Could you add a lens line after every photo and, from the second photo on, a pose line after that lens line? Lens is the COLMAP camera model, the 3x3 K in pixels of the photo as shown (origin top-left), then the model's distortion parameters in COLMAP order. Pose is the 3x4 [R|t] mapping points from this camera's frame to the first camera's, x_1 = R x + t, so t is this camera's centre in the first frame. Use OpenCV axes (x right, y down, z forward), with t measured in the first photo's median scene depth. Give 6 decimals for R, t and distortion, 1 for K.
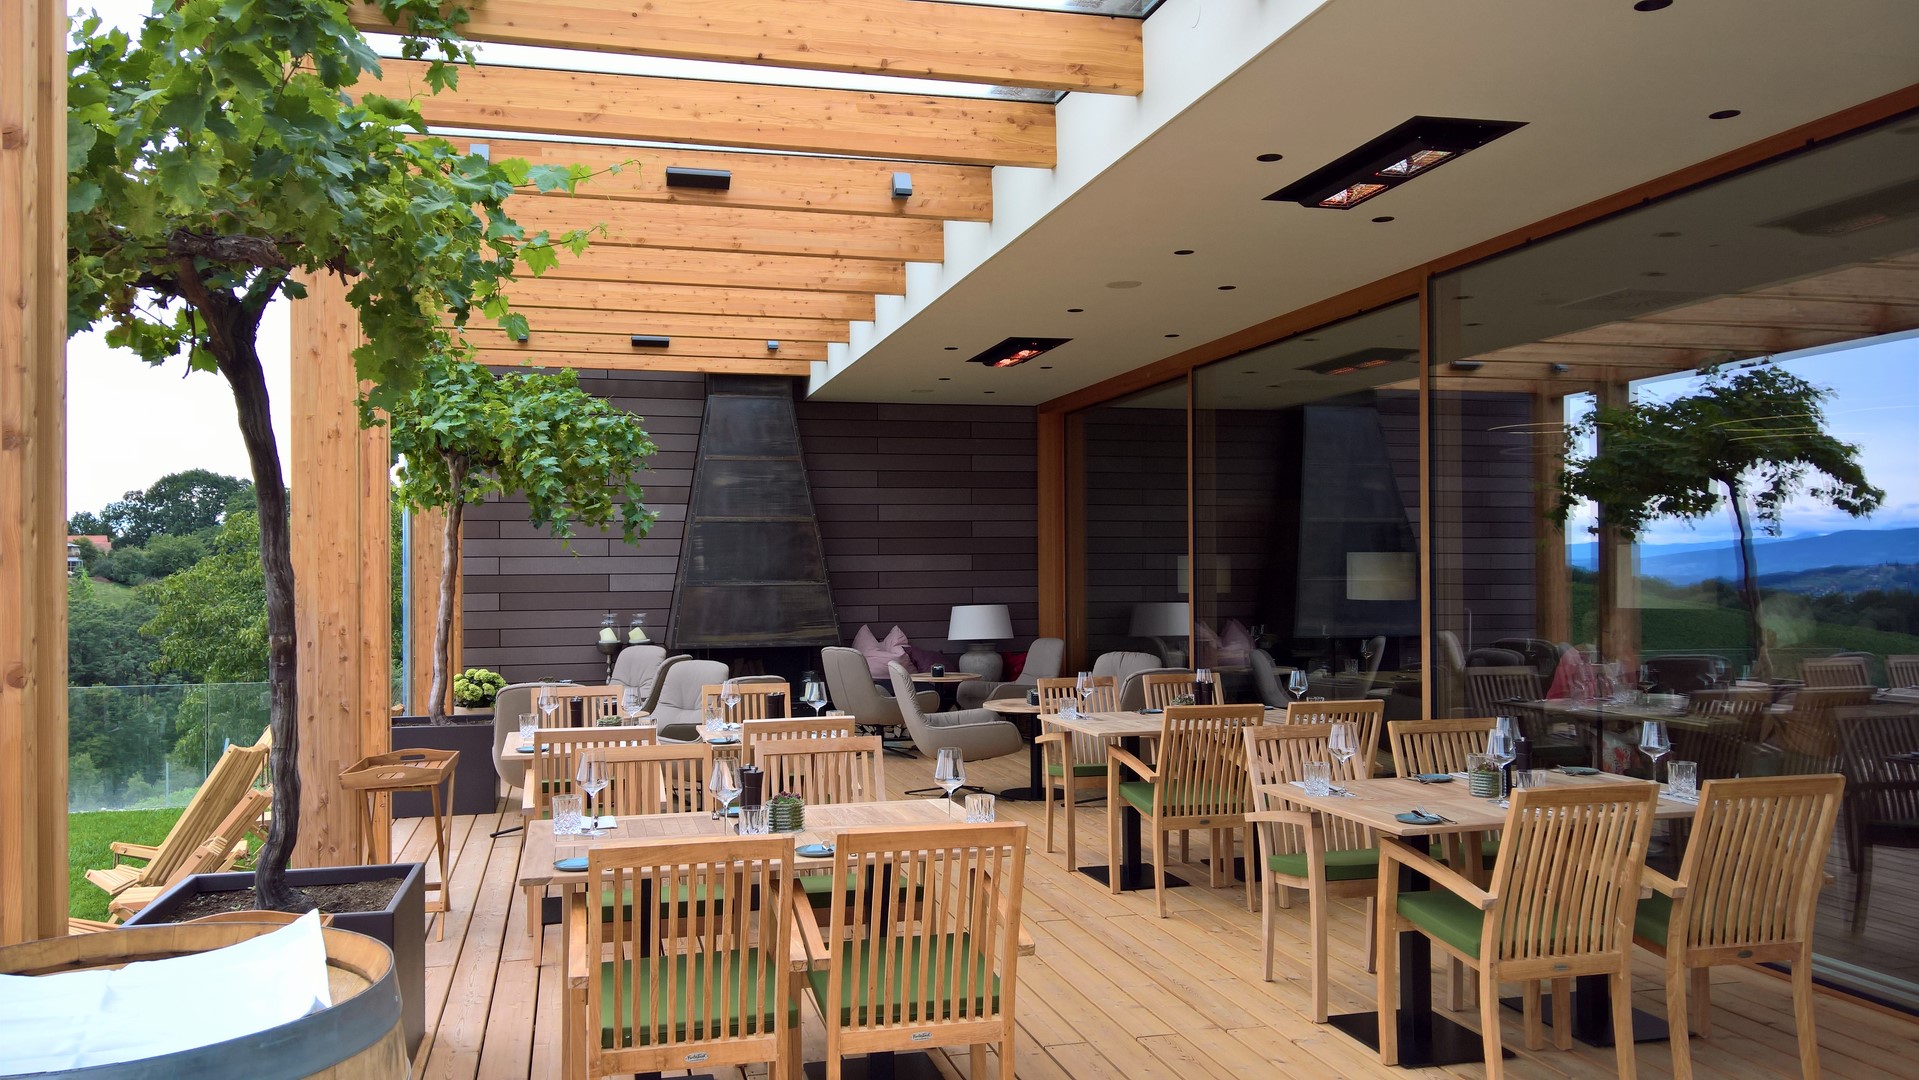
lens RADIAL K [[1431.8, 0, 959.5], [0, 1431.8, 540.0], [0, 0, 1]] dist [0.007275, -0.031899]
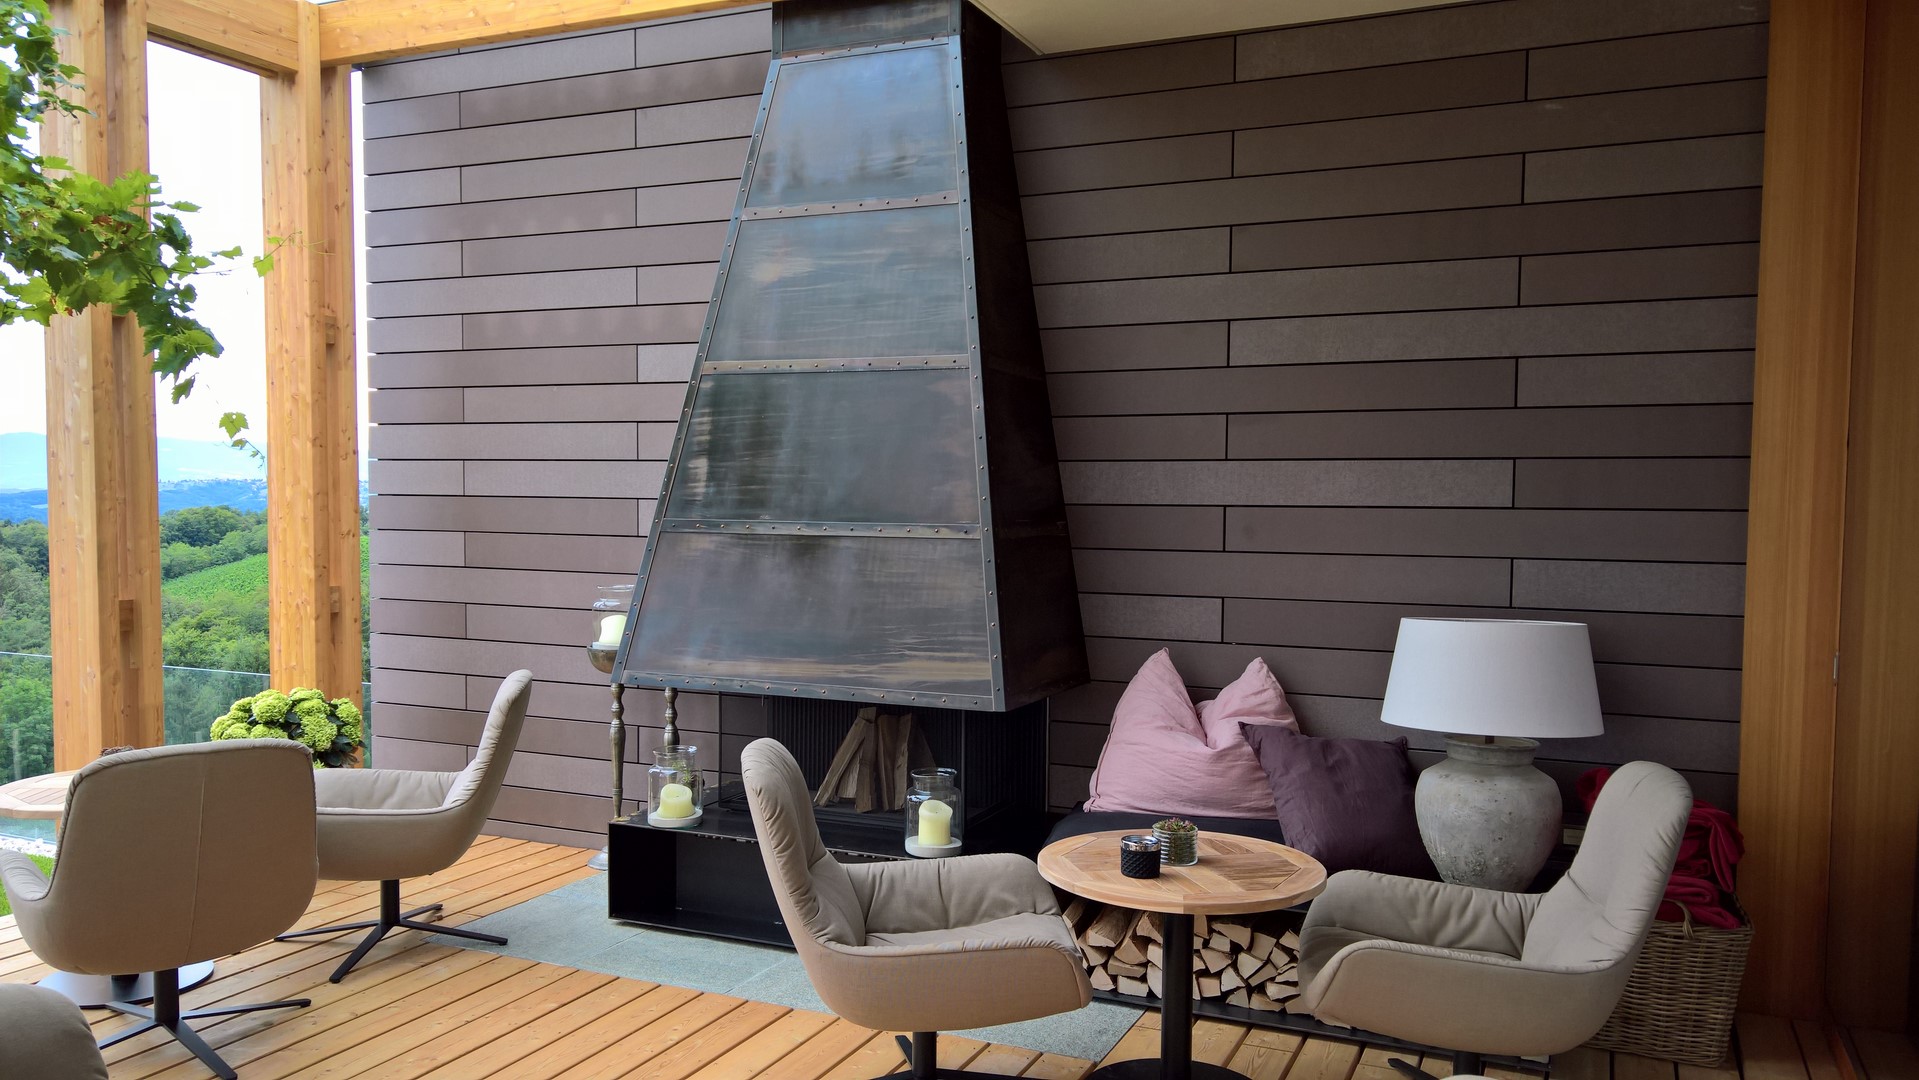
lens RADIAL K [[1421.7, 0, 958.6], [0, 1421.7, 567.1], [0, 0, 1]] dist [0.066328, -0.091529]
pose [[0.778588, 0.049776, -0.625558, 0.126938], [-0.002233, 0.997063, 0.076557, 0.010546], [0.627532, -0.058210, 0.776412, 0.711893]]
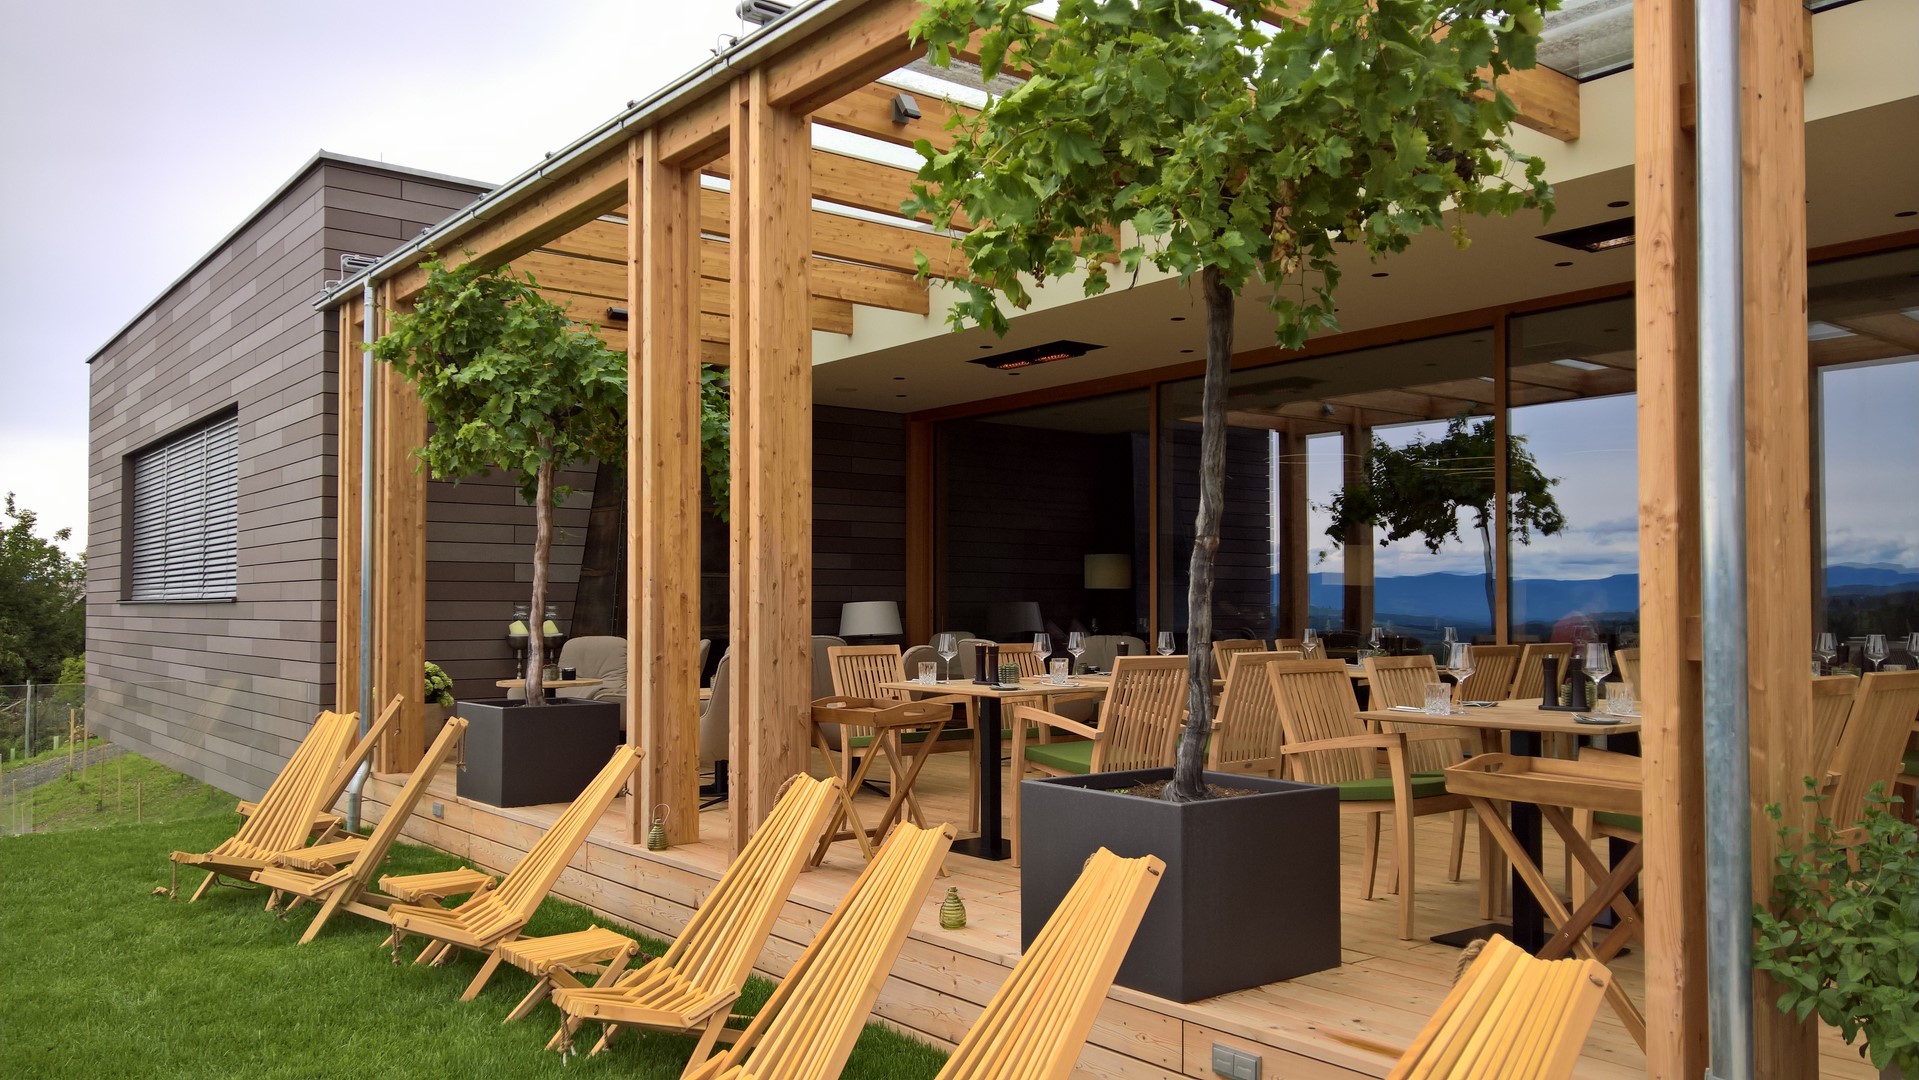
lens RADIAL K [[1421.7, 0, 958.6], [0, 1421.7, 567.1], [0, 0, 1]] dist [0.066328, -0.091529]
pose [[0.913493, 0.024729, 0.406102, -0.362420], [-0.020724, 0.999684, -0.014258, 0.035529], [-0.406326, 0.004608, 0.913716, 0.035088]]
